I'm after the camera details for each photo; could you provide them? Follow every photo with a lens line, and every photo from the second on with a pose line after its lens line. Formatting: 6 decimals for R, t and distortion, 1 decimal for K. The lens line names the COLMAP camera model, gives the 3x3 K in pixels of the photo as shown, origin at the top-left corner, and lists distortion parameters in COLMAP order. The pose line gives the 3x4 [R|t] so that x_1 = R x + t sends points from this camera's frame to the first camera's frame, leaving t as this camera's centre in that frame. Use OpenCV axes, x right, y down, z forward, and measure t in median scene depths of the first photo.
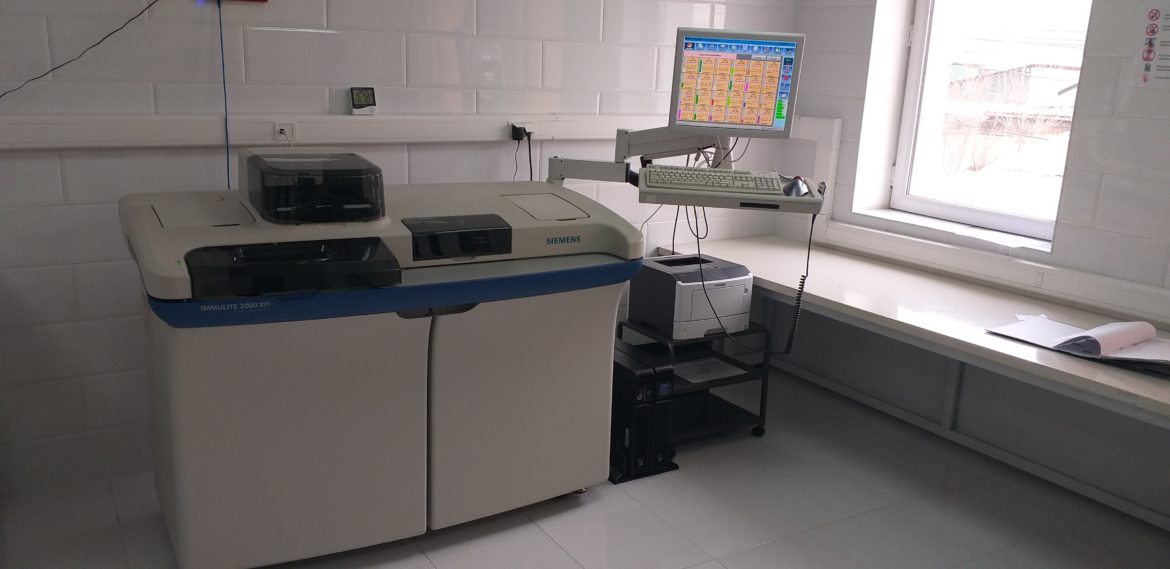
lens RADIAL K [[916.8, 0, 585.0], [0, 916.8, 284.5], [0, 0, 1]] dist [0.082912, -0.159757]
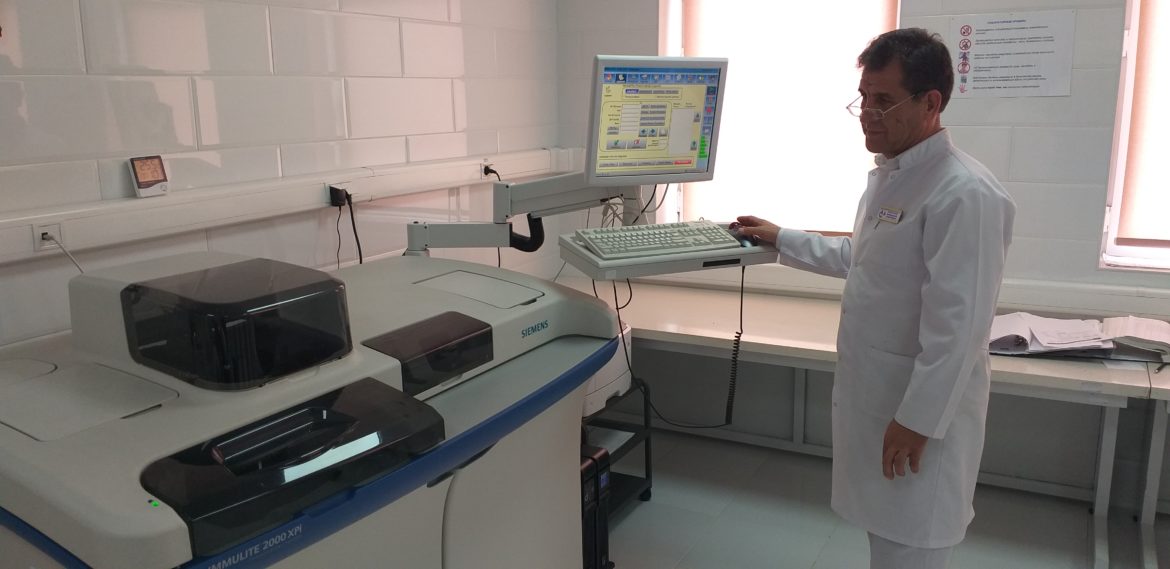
lens RADIAL K [[916.8, 0, 585.0], [0, 916.8, 284.5], [0, 0, 1]] dist [0.082912, -0.159757]
pose [[0.858341, -0.150149, 0.490618, -0.319069], [0.162472, 0.986555, 0.017679, -0.081796], [-0.486676, 0.064538, 0.871195, 0.260000]]
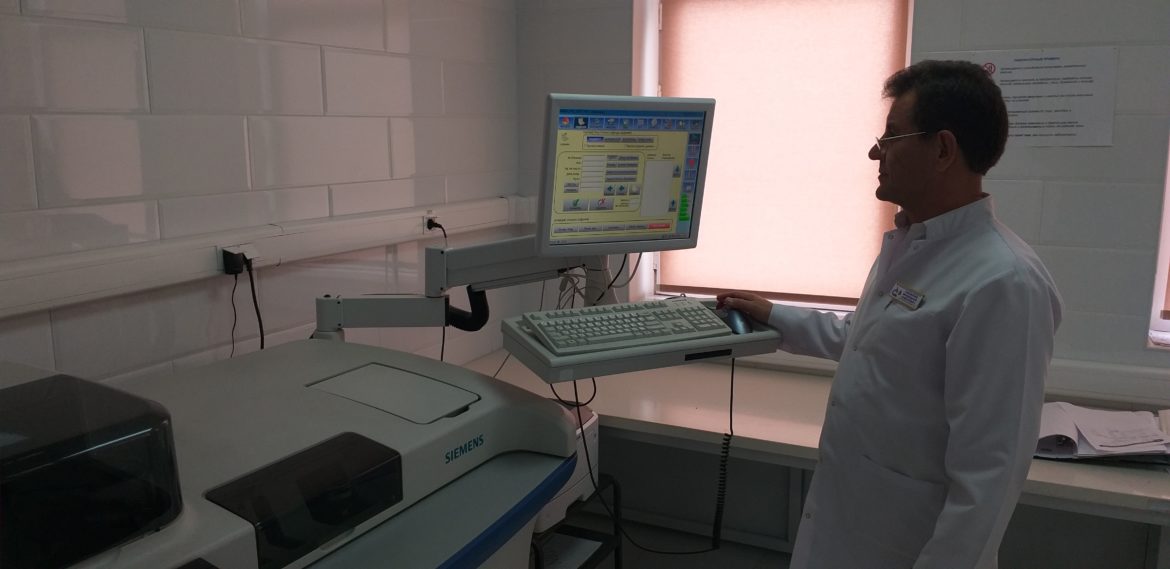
lens RADIAL K [[916.8, 0, 585.0], [0, 916.8, 284.5], [0, 0, 1]] dist [0.082912, -0.159757]
pose [[0.846639, -0.127406, 0.516691, -0.220060], [0.157100, 0.987484, -0.013927, -0.117167], [-0.508450, 0.092964, 0.856059, 0.387110]]
